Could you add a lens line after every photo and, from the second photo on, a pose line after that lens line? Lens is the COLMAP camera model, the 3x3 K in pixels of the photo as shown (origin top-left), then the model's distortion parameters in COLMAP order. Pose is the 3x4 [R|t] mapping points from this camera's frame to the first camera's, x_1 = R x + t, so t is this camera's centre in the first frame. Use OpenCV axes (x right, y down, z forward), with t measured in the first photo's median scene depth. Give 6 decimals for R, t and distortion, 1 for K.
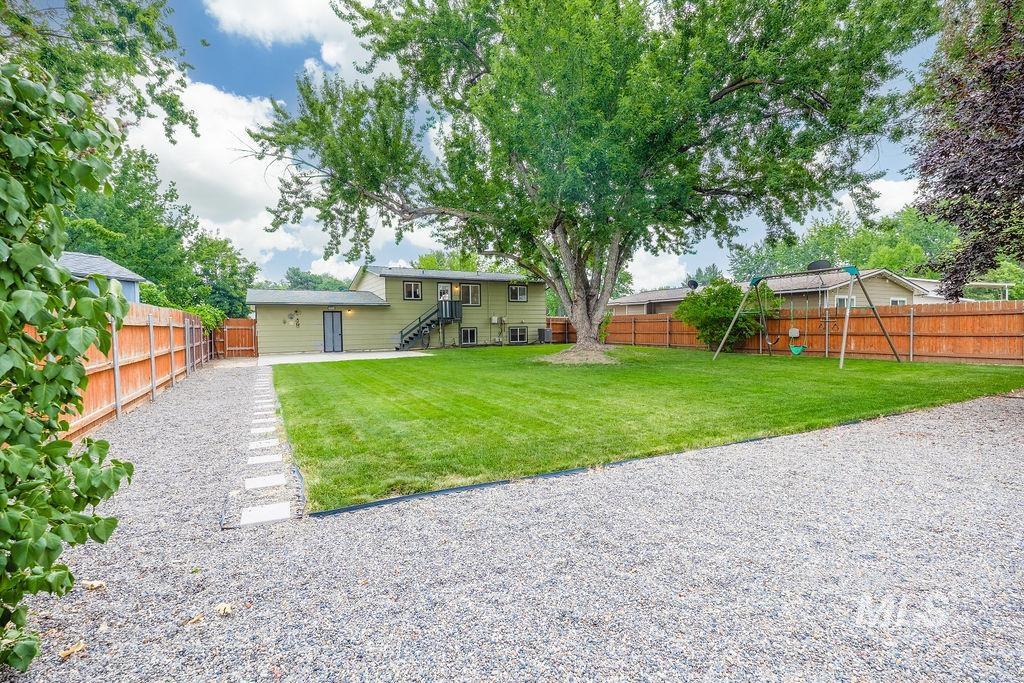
lens RADIAL K [[456.0, 0, 513.9], [0, 456.0, 334.0], [0, 0, 1]] dist [-0.000749, -0.000060]
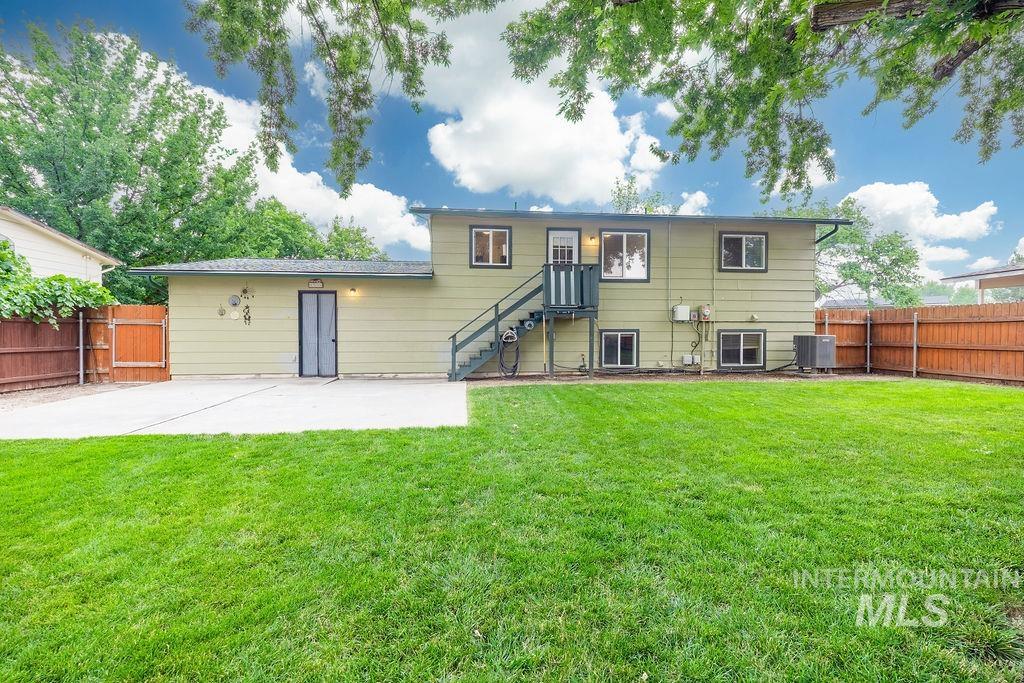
lens RADIAL K [[456.0, 0, 513.9], [0, 456.0, 334.0], [0, 0, 1]] dist [-0.000749, -0.000060]
pose [[0.923107, 0.015149, -0.384246, -0.025514], [-0.020637, 0.999735, -0.010163, -0.004101], [0.383990, 0.017311, 0.923175, 0.588205]]
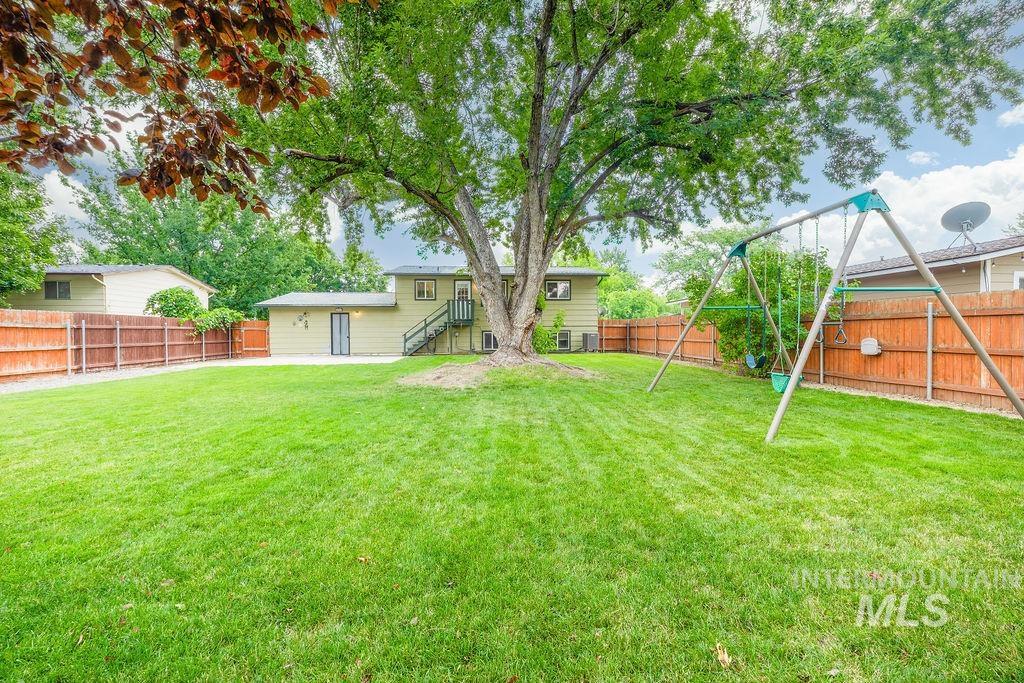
lens RADIAL K [[456.0, 0, 513.9], [0, 456.0, 334.0], [0, 0, 1]] dist [-0.000749, -0.000060]
pose [[0.914000, 0.011547, -0.405550, 0.300968], [-0.014575, 0.999884, -0.004379, -0.005580], [0.405452, 0.009914, 0.914062, 0.247477]]
